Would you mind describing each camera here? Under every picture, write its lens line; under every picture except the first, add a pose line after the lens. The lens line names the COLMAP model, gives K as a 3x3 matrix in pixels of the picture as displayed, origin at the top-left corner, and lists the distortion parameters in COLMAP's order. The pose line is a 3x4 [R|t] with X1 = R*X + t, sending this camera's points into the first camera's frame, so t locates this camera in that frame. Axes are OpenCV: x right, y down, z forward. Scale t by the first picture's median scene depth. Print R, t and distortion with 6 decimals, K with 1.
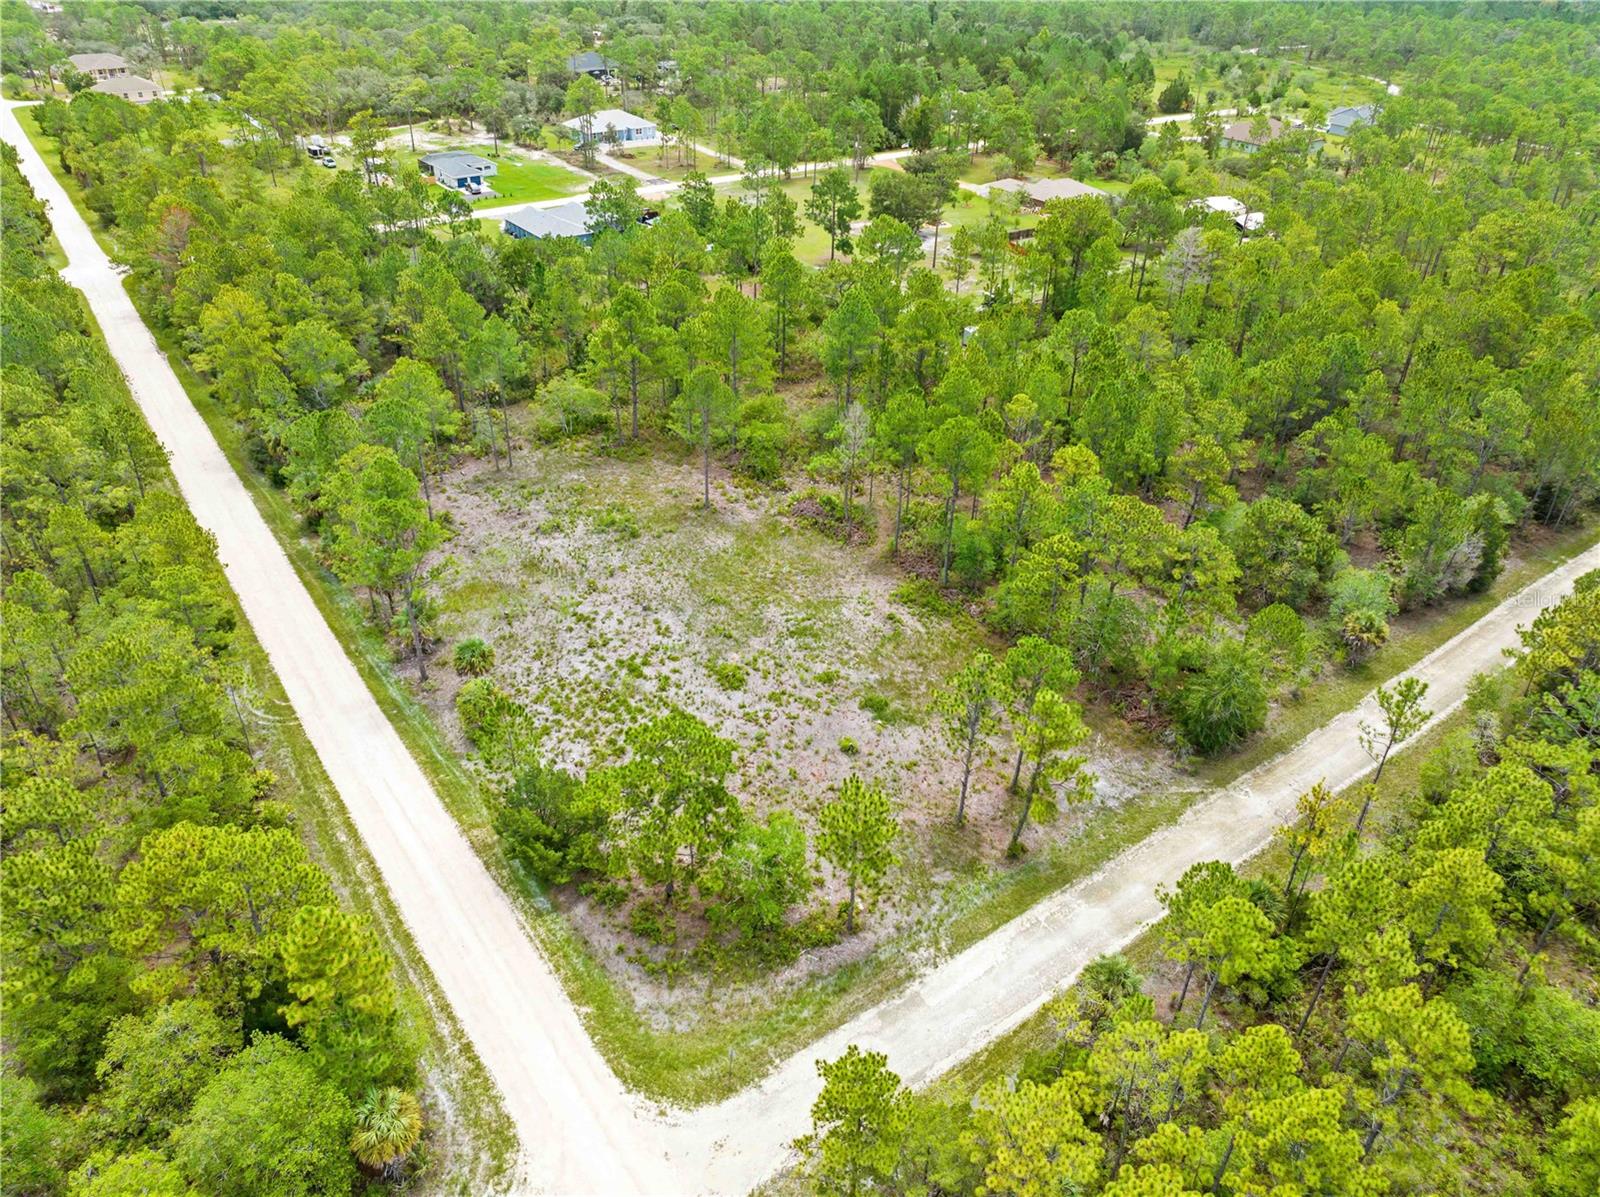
lens RADIAL K [[1123.4, 0, 800.5], [0, 1123.4, 603.4], [0, 0, 1]] dist [-0.041741, 0.013446]
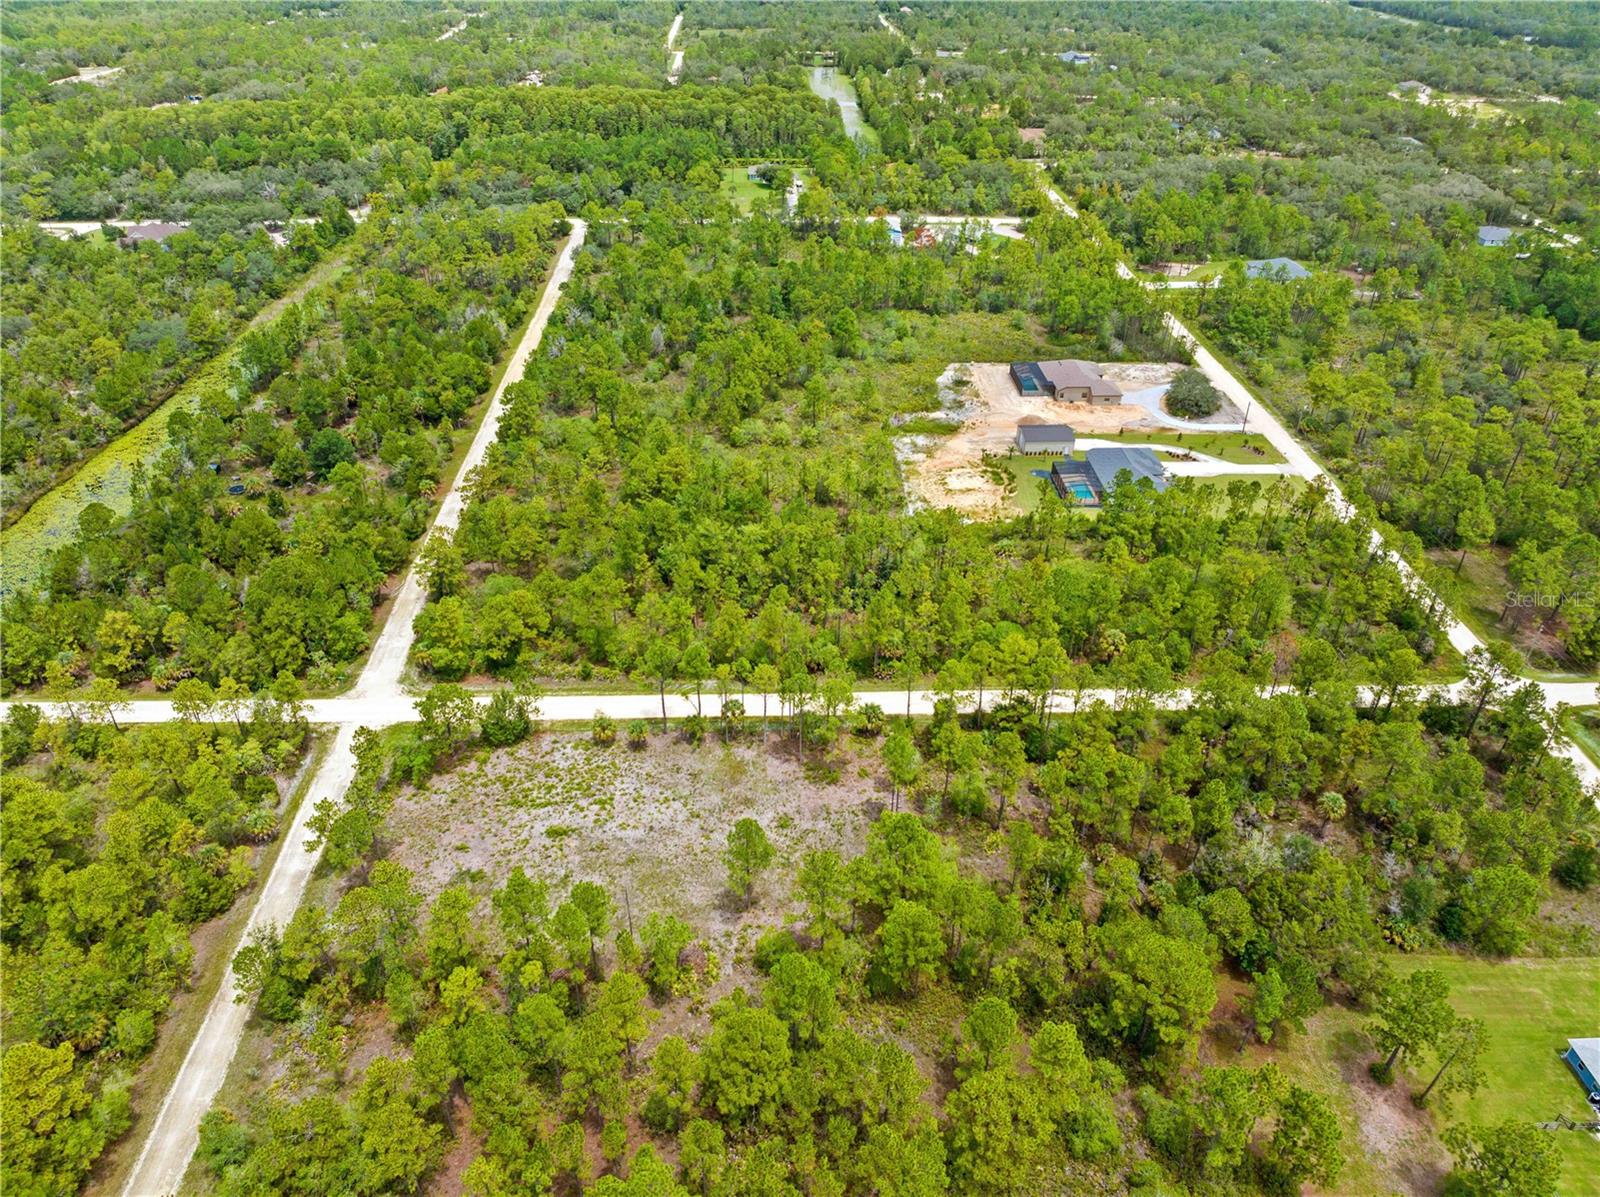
lens RADIAL K [[1123.4, 0, 802.8], [0, 1123.4, 597.9], [0, 0, 1]] dist [-0.041741, 0.013446]
pose [[-0.553993, 0.439640, -0.706971, 0.735336], [-0.469497, 0.536289, 0.701403, -1.416407], [0.687506, 0.720494, -0.090690, 1.110175]]
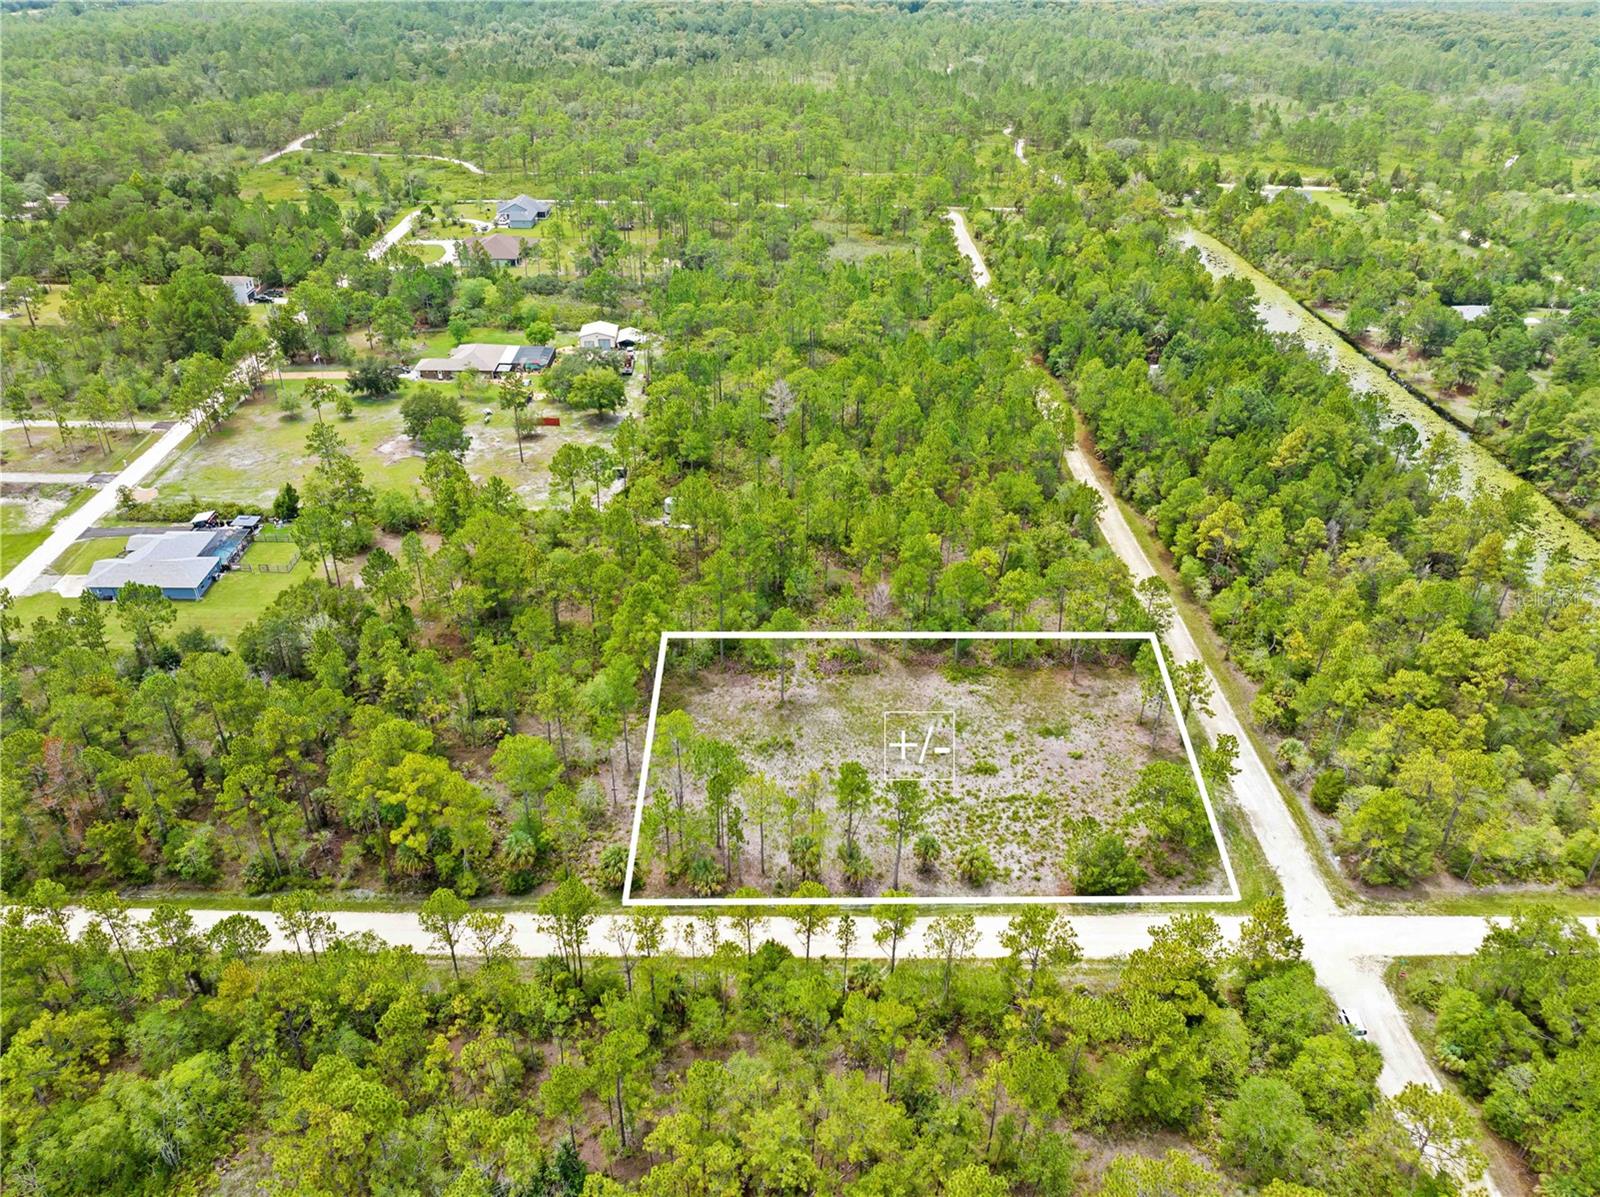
lens RADIAL K [[1123.4, 0, 797.4], [0, 1123.4, 595.0], [0, 0, 1]] dist [-0.041741, 0.013446]
pose [[0.571576, -0.443261, 0.690522, -1.158436], [0.442719, 0.875131, 0.195307, -0.556593], [-0.690869, 0.194074, 0.696445, 0.030233]]
